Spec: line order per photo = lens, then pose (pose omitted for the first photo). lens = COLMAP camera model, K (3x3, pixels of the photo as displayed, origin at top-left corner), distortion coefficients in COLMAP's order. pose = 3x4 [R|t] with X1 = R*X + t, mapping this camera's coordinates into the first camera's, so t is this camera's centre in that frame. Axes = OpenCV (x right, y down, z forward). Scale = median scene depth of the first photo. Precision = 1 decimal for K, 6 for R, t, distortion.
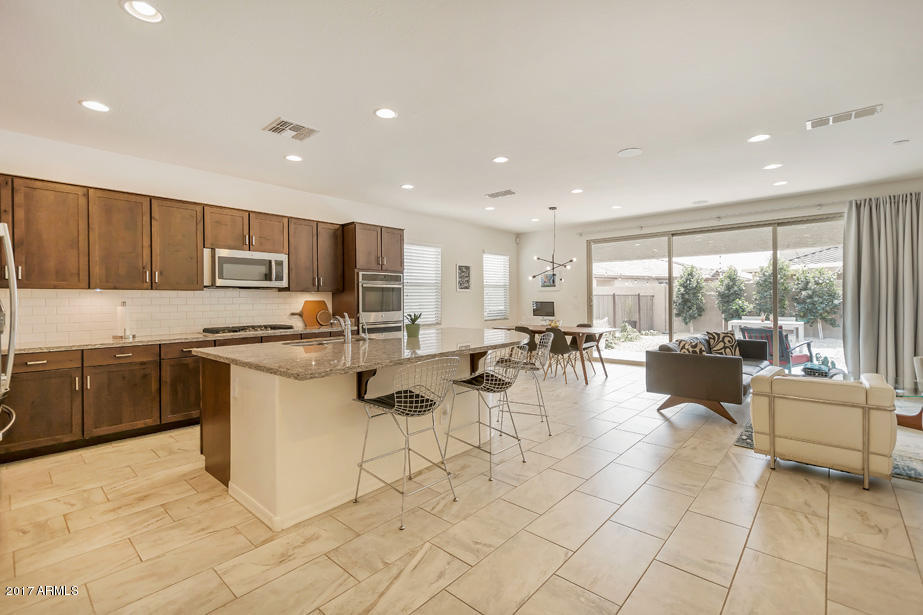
lens RADIAL K [[407.6, 0, 454.7], [0, 407.6, 301.5], [0, 0, 1]] dist [0.004533, 0.000230]
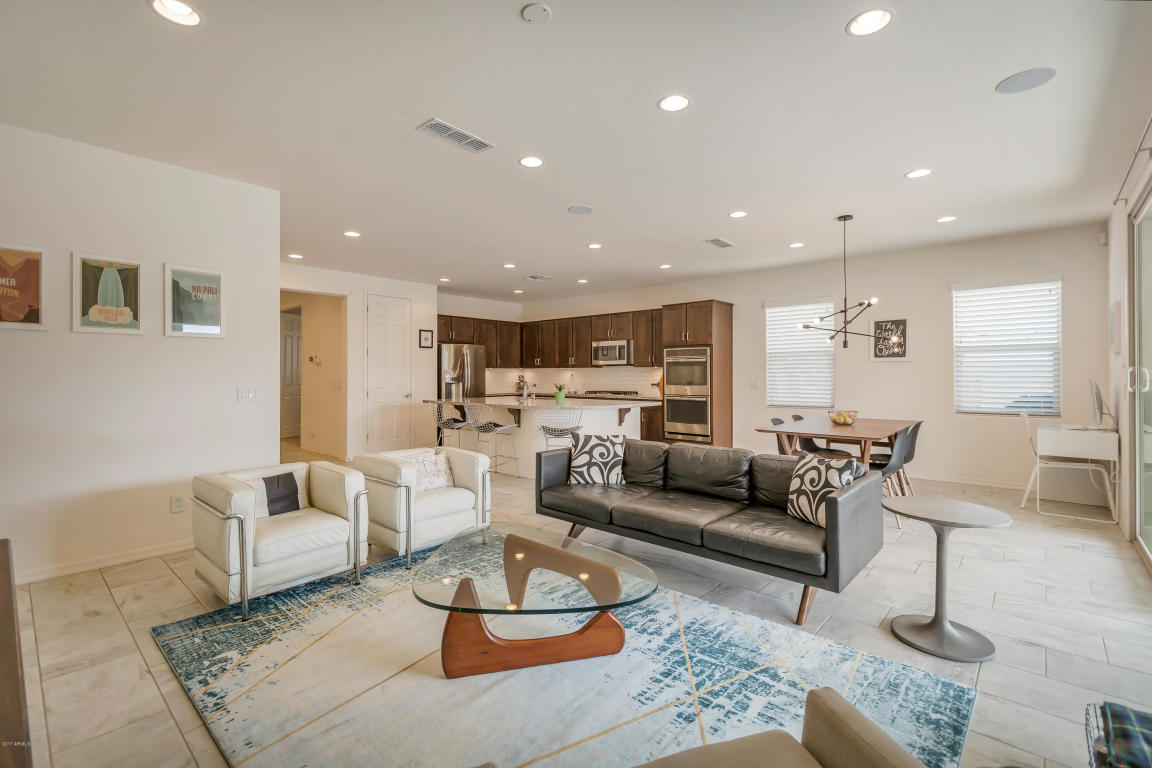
lens RADIAL K [[508.7, 0, 576.6], [0, 508.7, 377.1], [0, 0, 1]] dist [0.004533, 0.000230]
pose [[0.024680, 0.013117, -0.999609, 1.248561], [-0.003014, 0.999910, 0.013047, -0.013342], [0.999691, 0.002691, 0.024718, 0.772907]]
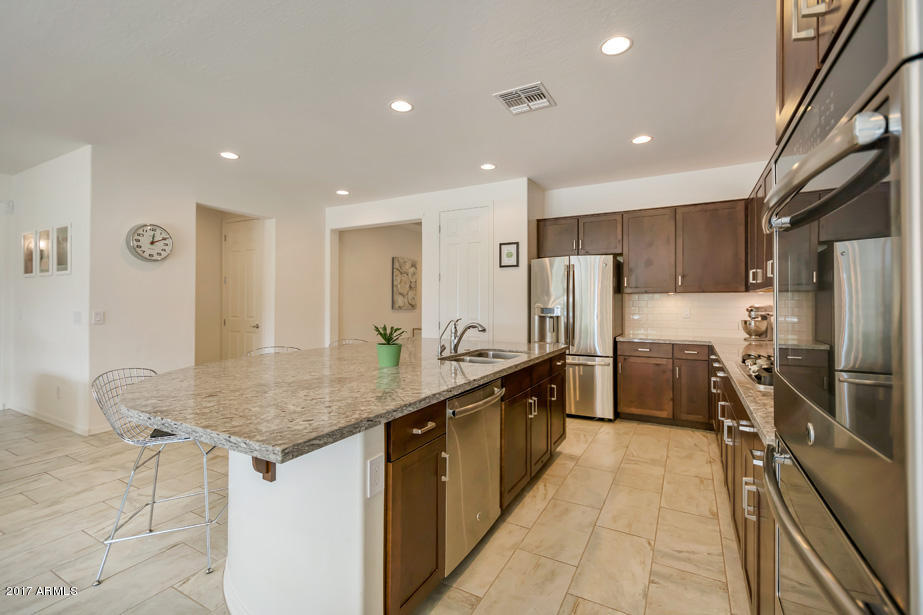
lens RADIAL K [[407.6, 0, 455.6], [0, 407.6, 302.4], [0, 0, 1]] dist [0.004533, 0.000230]
pose [[-0.974268, 0.004869, -0.225338, -0.048309], [0.004052, 0.999983, 0.004086, -0.005490], [0.225354, 0.003068, -0.974272, 1.239541]]
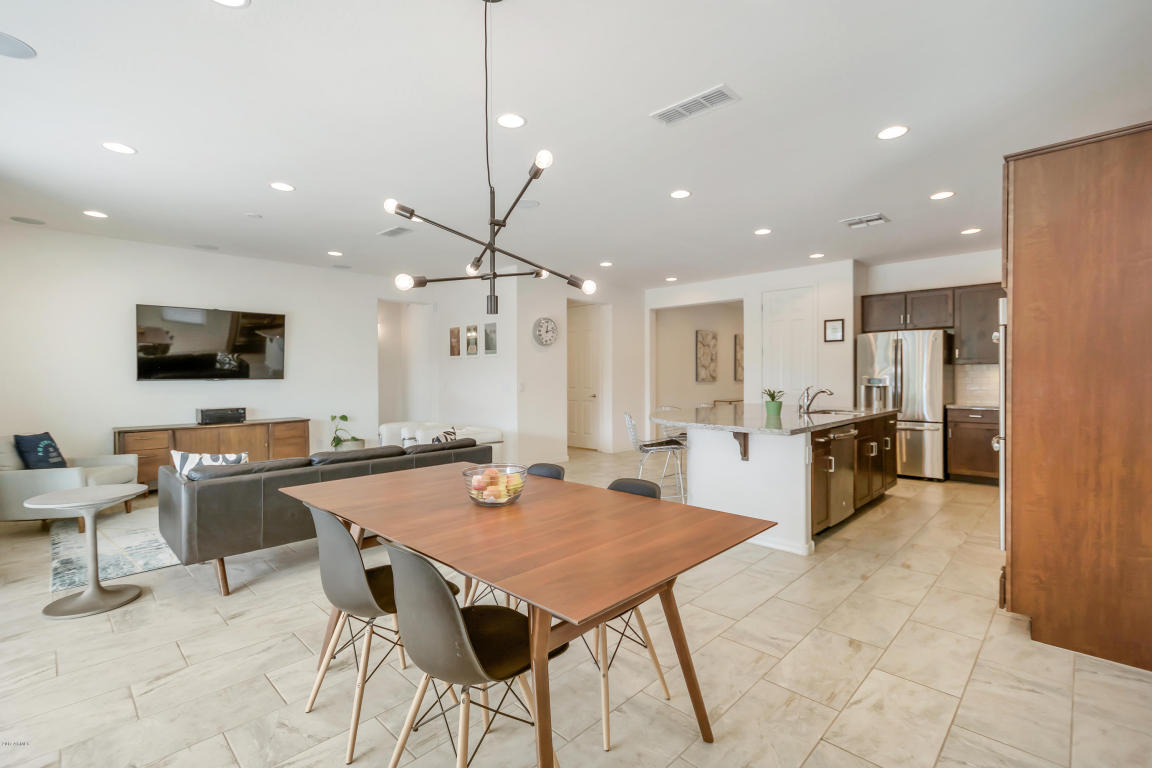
lens RADIAL K [[508.7, 0, 575.4], [0, 508.7, 382.9], [0, 0, 1]] dist [0.004533, 0.000230]
pose [[-0.999156, 0.012393, 0.039169, 0.232368], [0.013106, 0.999752, 0.018014, -0.009849], [-0.038936, 0.018512, -0.999070, 1.679987]]
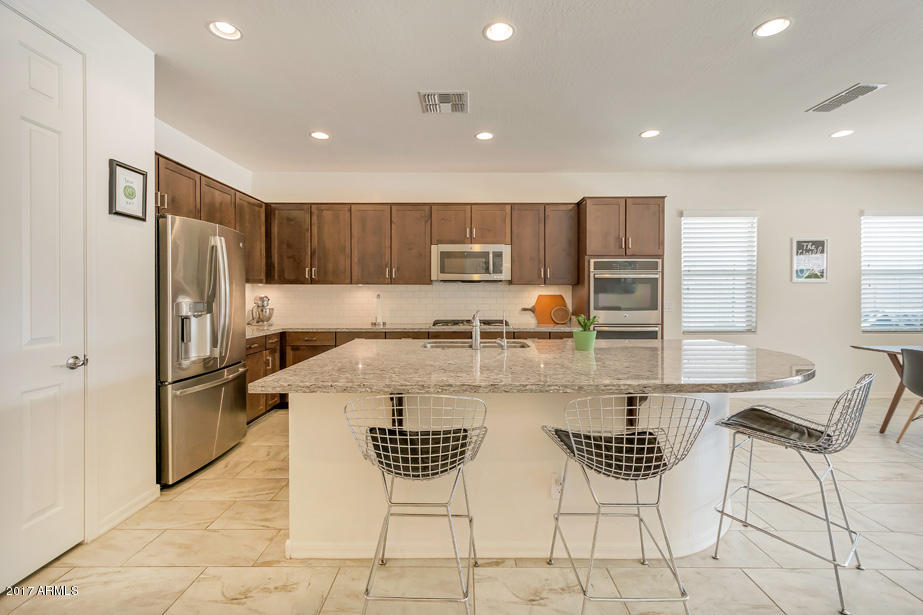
lens RADIAL K [[407.6, 0, 464.3], [0, 407.6, 298.6], [0, 0, 1]] dist [0.004533, 0.000230]
pose [[0.672758, 0.015373, -0.739703, 0.202719], [-0.009726, 0.999881, 0.011934, -0.003348], [0.739799, -0.000834, 0.672827, 0.302327]]
